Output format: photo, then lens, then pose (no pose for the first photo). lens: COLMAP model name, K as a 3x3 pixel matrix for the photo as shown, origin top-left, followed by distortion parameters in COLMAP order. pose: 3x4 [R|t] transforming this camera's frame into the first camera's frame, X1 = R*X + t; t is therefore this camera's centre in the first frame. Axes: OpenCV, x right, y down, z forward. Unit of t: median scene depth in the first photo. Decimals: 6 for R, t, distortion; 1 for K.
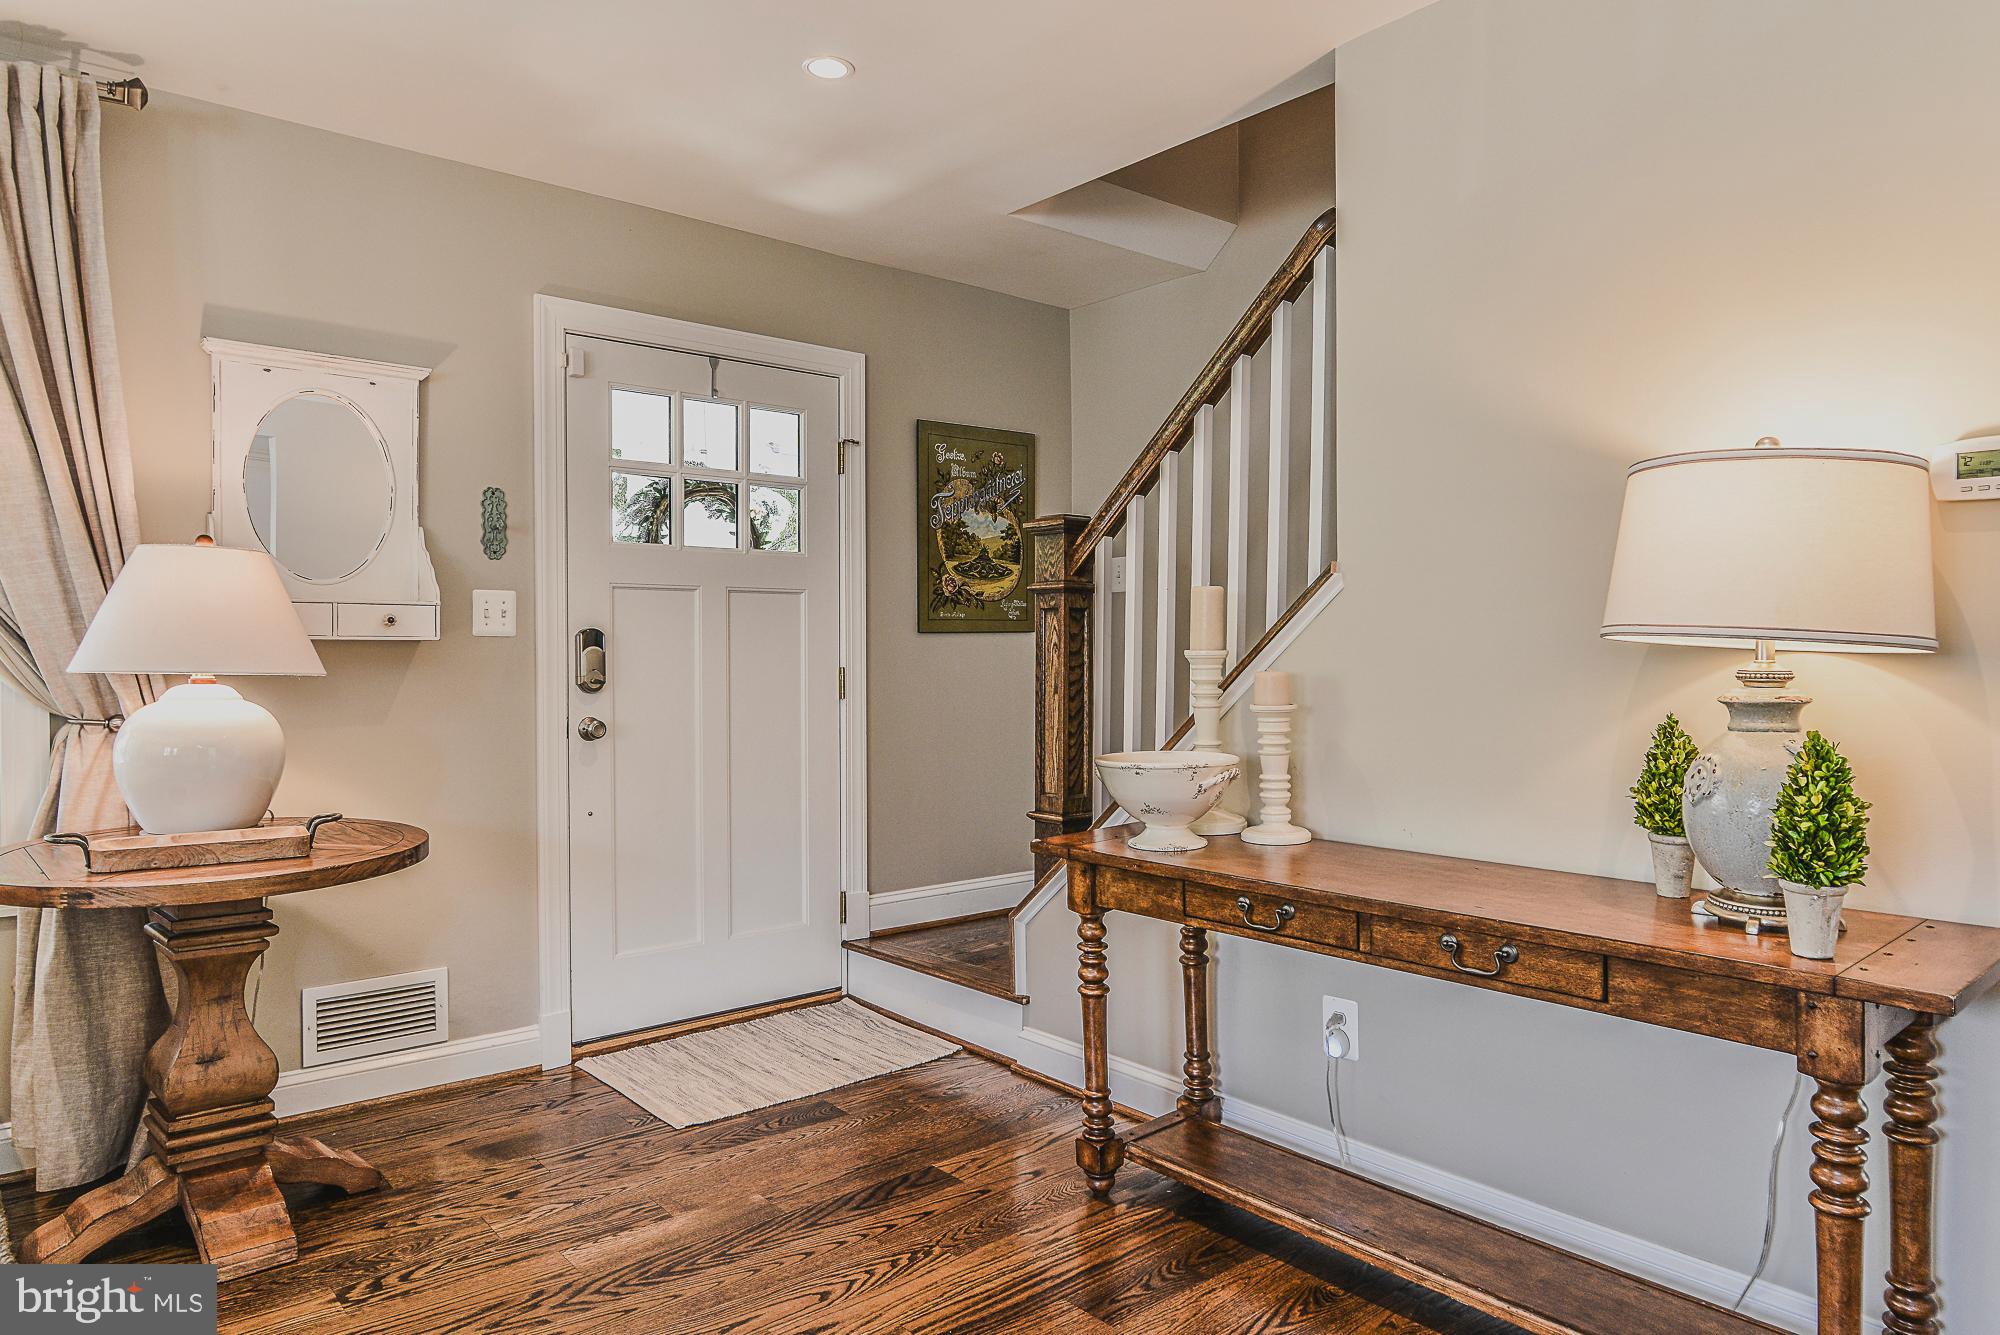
lens RADIAL K [[1232.5, 0, 988.6], [0, 1232.5, 676.2], [0, 0, 1]] dist [-0.004253, -0.000169]
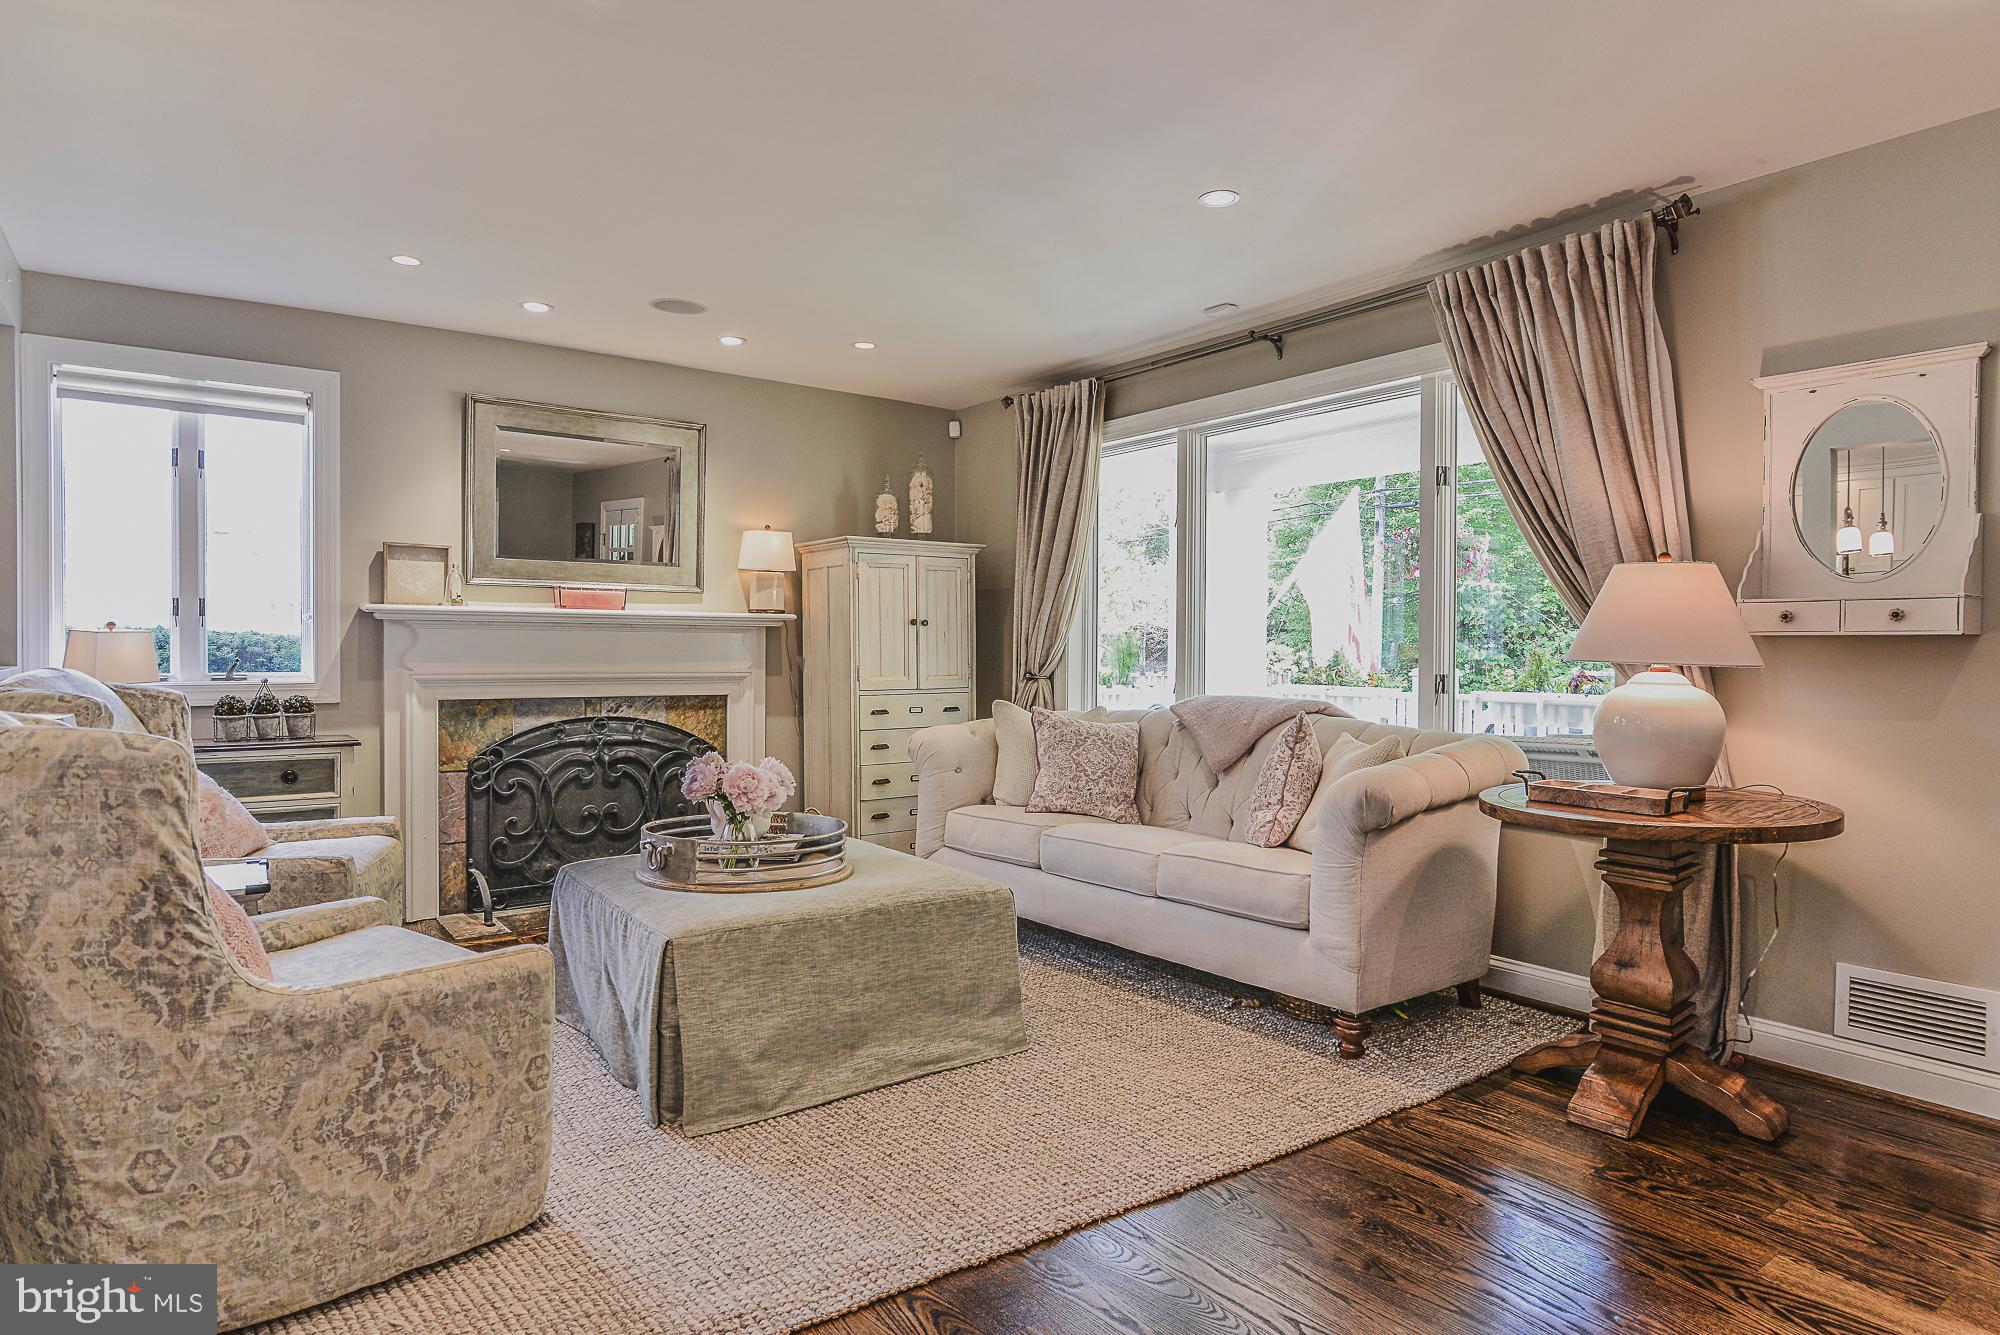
lens RADIAL K [[1114.2, 0, 1002.6], [0, 1114.2, 661.6], [0, 0, 1]] dist [-0.010785, 0.000243]
pose [[-0.038085, 0.015388, -0.999156, 0.491153], [-0.018979, 0.999690, 0.016120, -0.009155], [0.999094, 0.019577, -0.037781, 0.353385]]
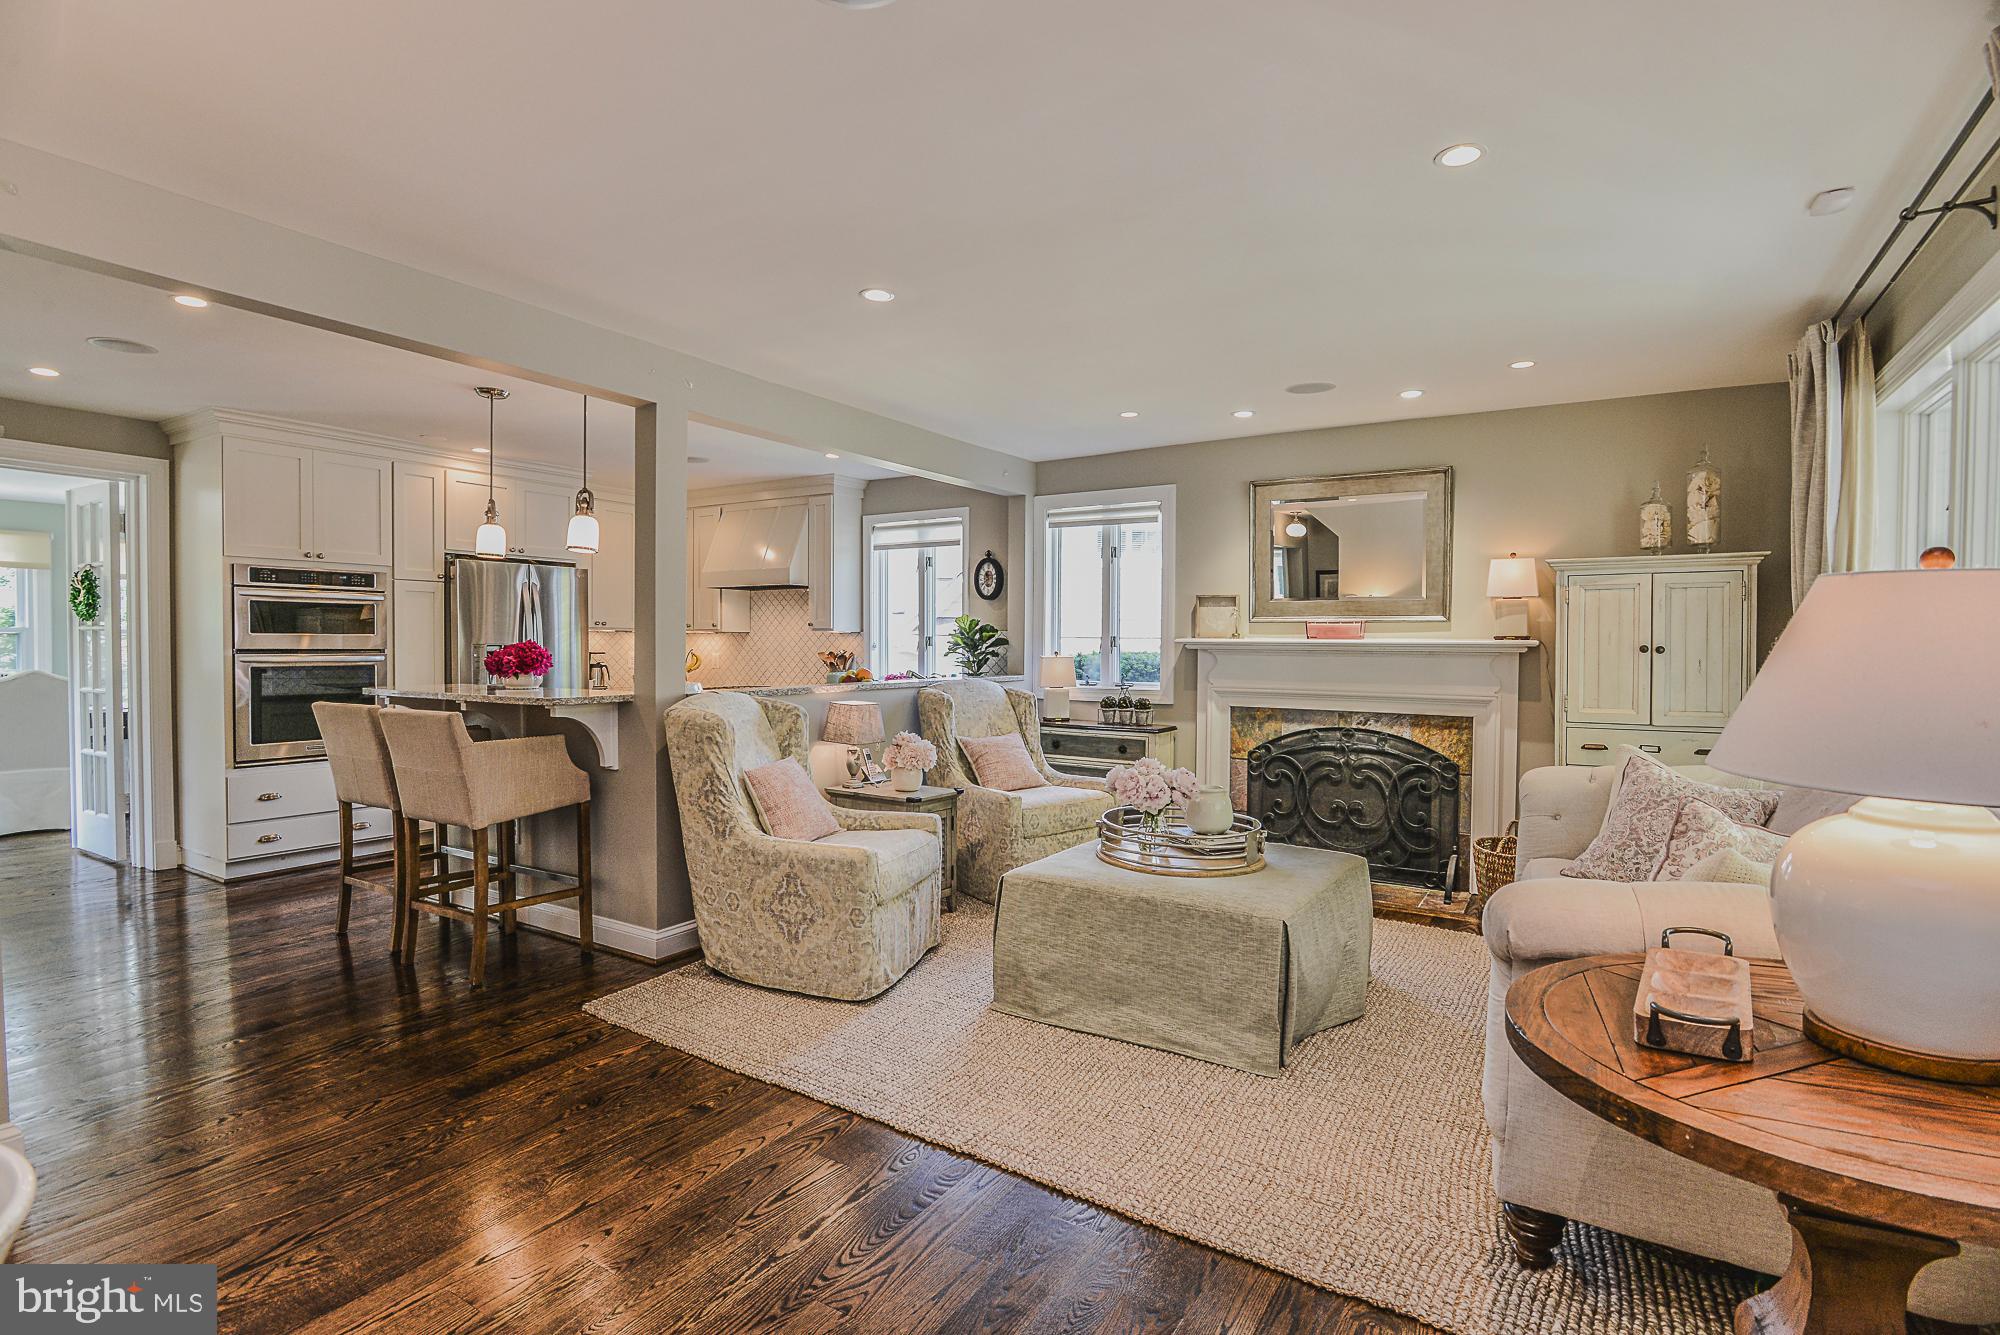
lens RADIAL K [[960.6, 0, 1013.2], [0, 960.6, 665.7], [0, 0, 1]] dist [-0.017396, -0.000740]
pose [[-0.938793, 0.003870, -0.344460, -0.065773], [-0.009630, 0.999251, 0.037471, -0.067859], [0.344348, 0.038495, -0.938053, 1.225839]]
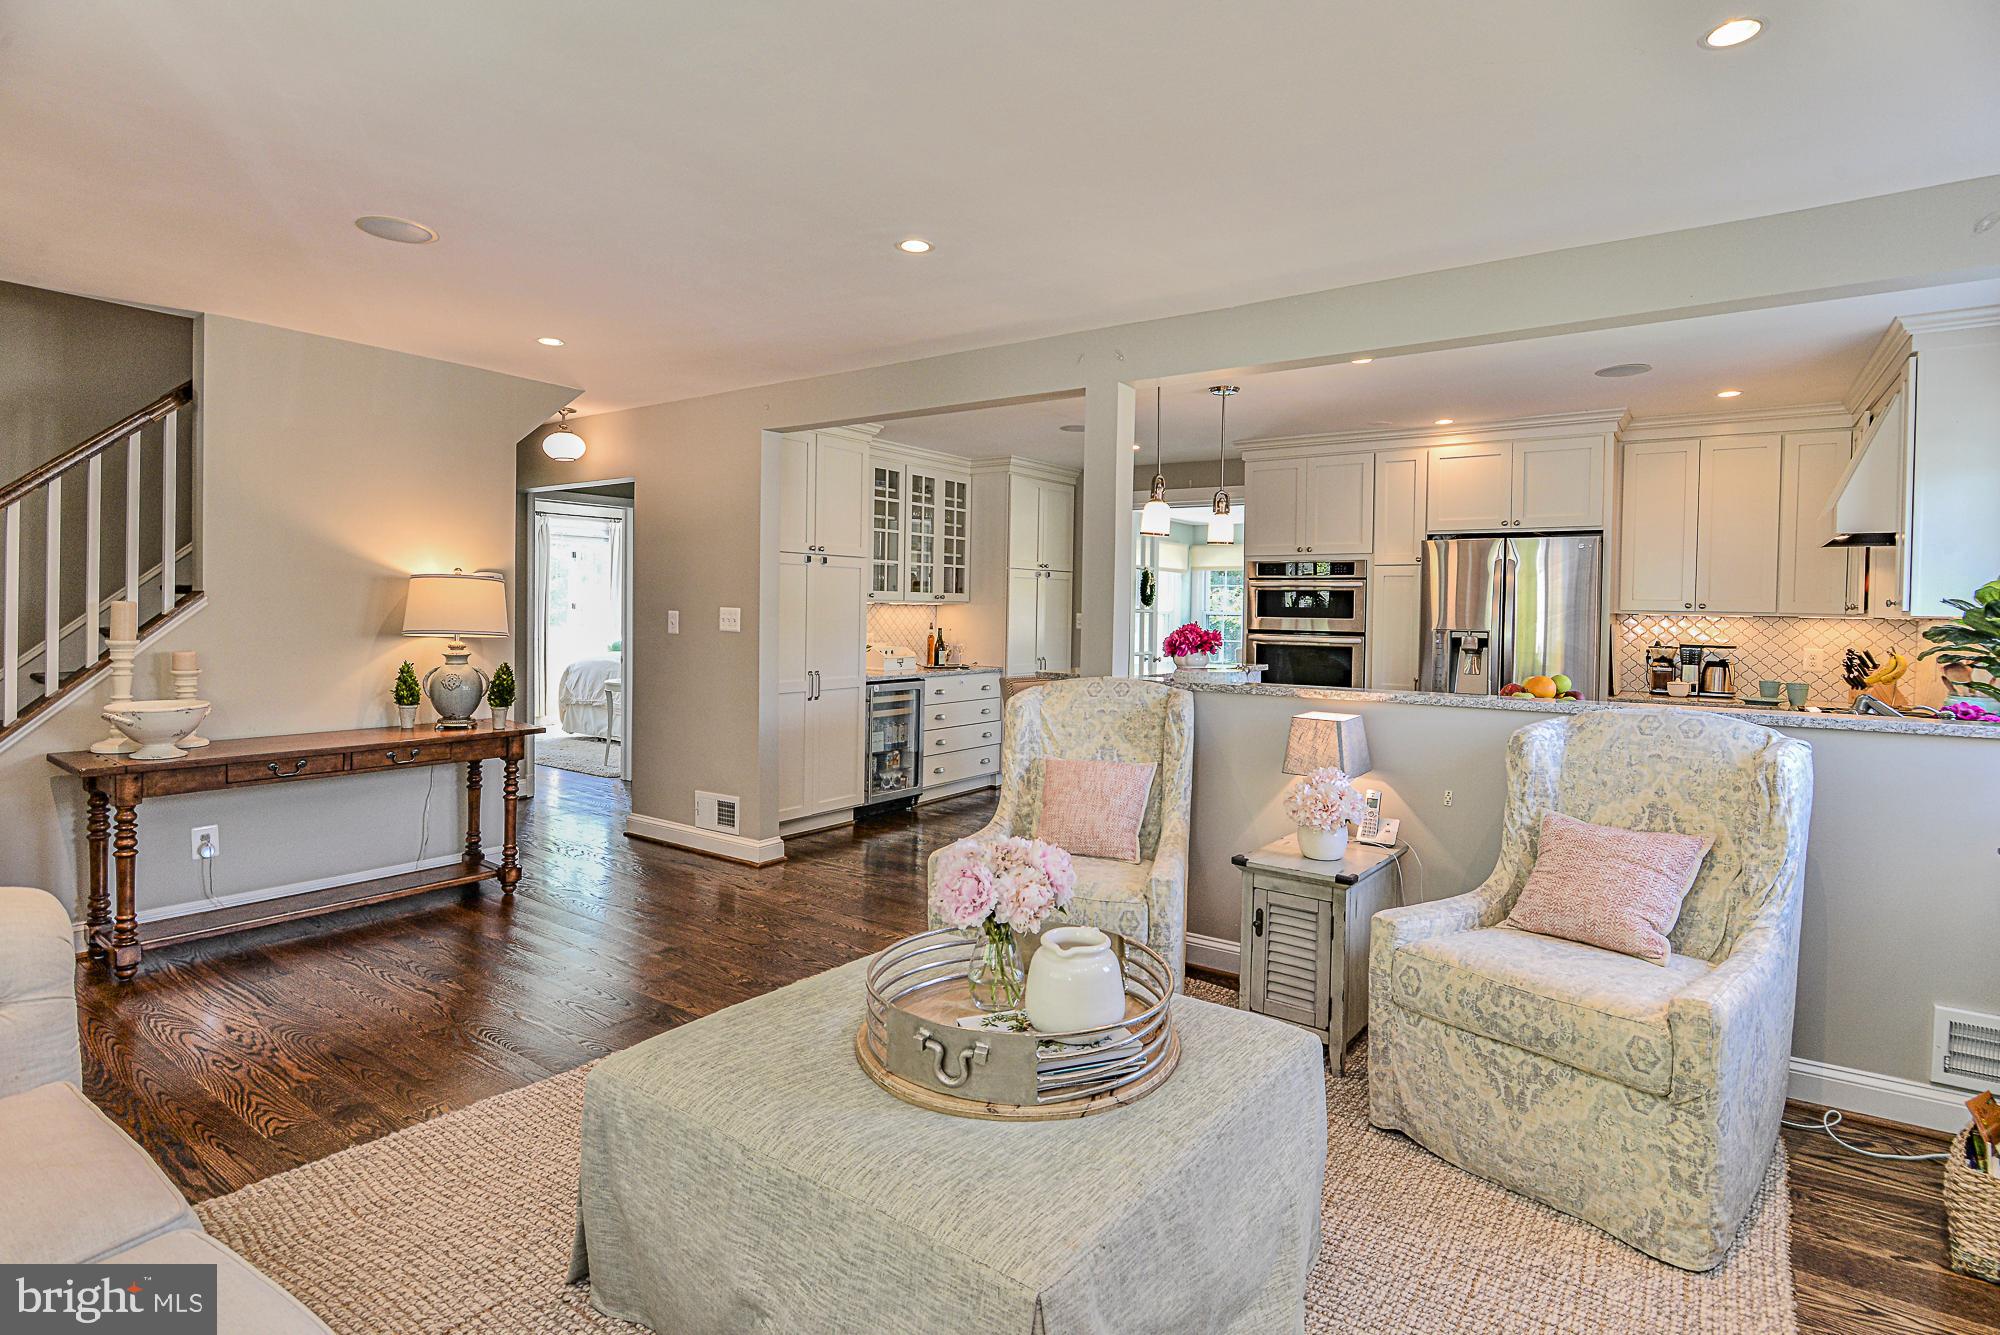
lens RADIAL K [[960.6, 0, 1010.2], [0, 960.6, 632.9], [0, 0, 1]] dist [-0.017396, -0.000740]
pose [[-0.278630, -0.024126, 0.960096, -1.347807], [-0.003024, 0.999701, 0.024244, -0.063164], [-0.960394, 0.003852, -0.278619, 0.228465]]
